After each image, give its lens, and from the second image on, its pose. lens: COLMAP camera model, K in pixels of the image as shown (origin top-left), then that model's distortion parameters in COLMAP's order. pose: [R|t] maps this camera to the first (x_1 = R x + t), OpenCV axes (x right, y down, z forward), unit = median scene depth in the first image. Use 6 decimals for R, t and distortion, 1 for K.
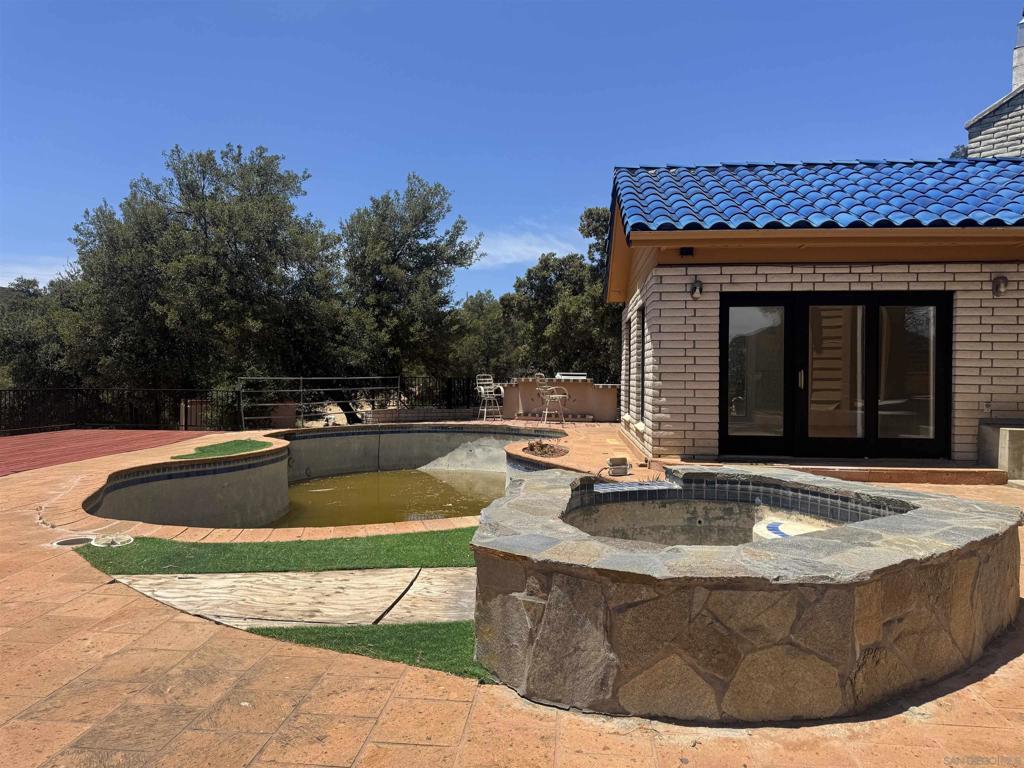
lens RADIAL K [[722.2, 0, 498.5], [0, 722.2, 385.4], [0, 0, 1]] dist [0.079007, -0.105046]
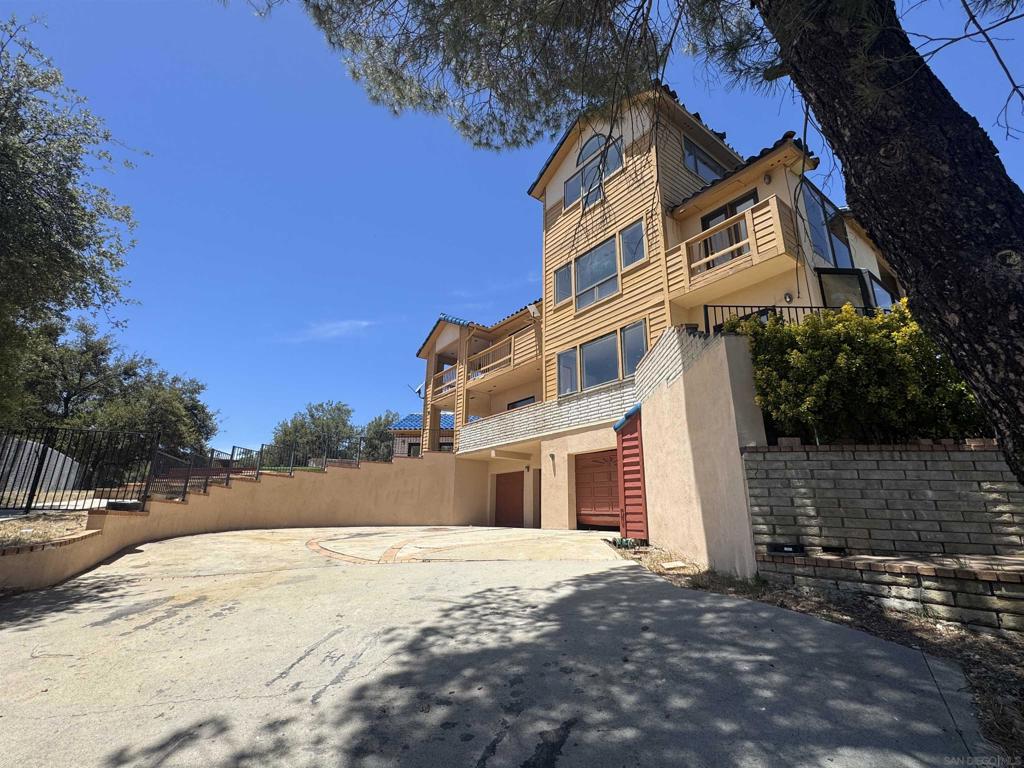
lens RADIAL K [[494.5, 0, 498.7], [0, 494.5, 380.7], [0, 0, 1]] dist [0.000303, -0.000014]
pose [[0.997052, -0.010703, -0.075973, 0.932168], [-0.011796, 0.957062, -0.289642, 0.331968], [0.075811, 0.289685, 0.954115, -1.724226]]
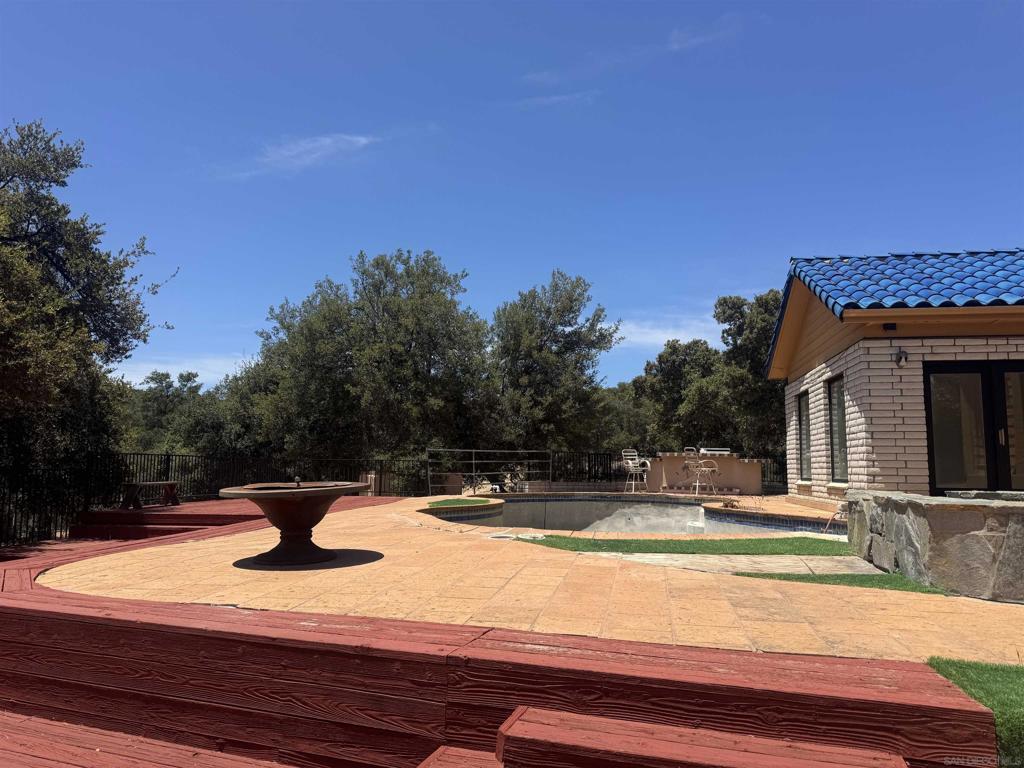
lens RADIAL K [[712.4, 0, 512.0], [0, 712.4, 388.7], [0, 0, 1]] dist [0.082907, -0.108308]
pose [[0.996391, -0.005542, -0.084699, -0.204228], [-0.004705, 0.992726, -0.120301, 0.046211], [0.084750, 0.120265, 0.989118, -0.147857]]
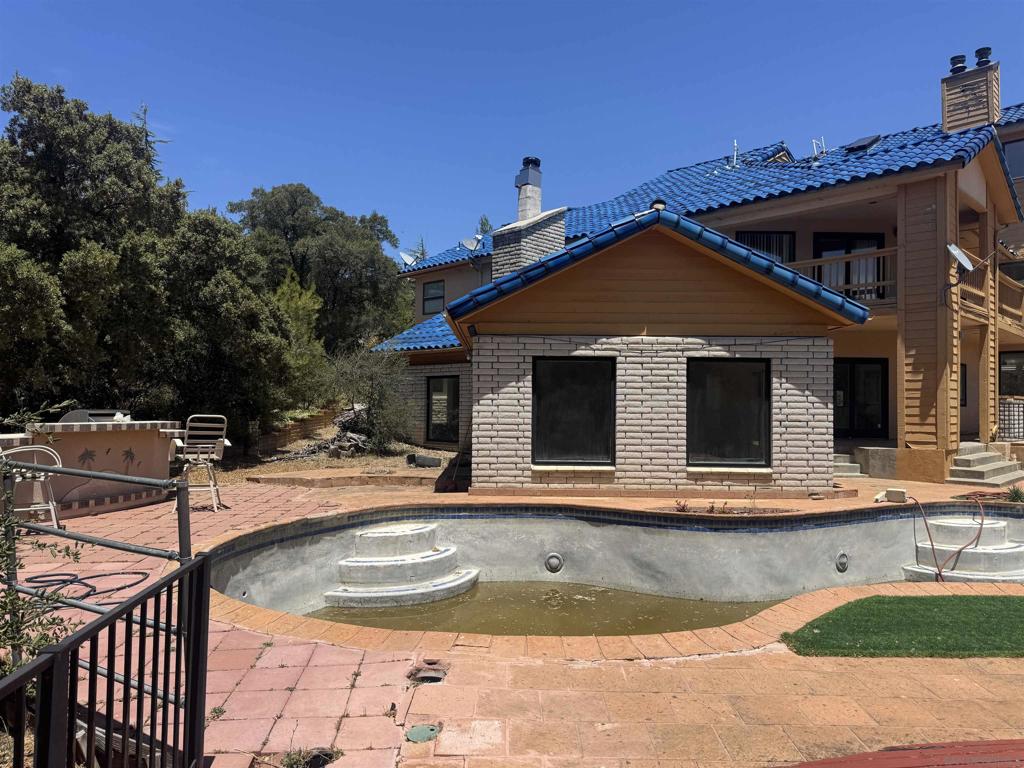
lens RADIAL K [[712.4, 0, 512.0], [0, 712.4, 388.7], [0, 0, 1]] dist [0.082907, -0.108308]
pose [[-0.121761, 0.013725, 0.992465, -0.822906], [-0.003508, 0.999892, -0.014258, -0.046924], [-0.992553, -0.005218, -0.121699, 1.449178]]
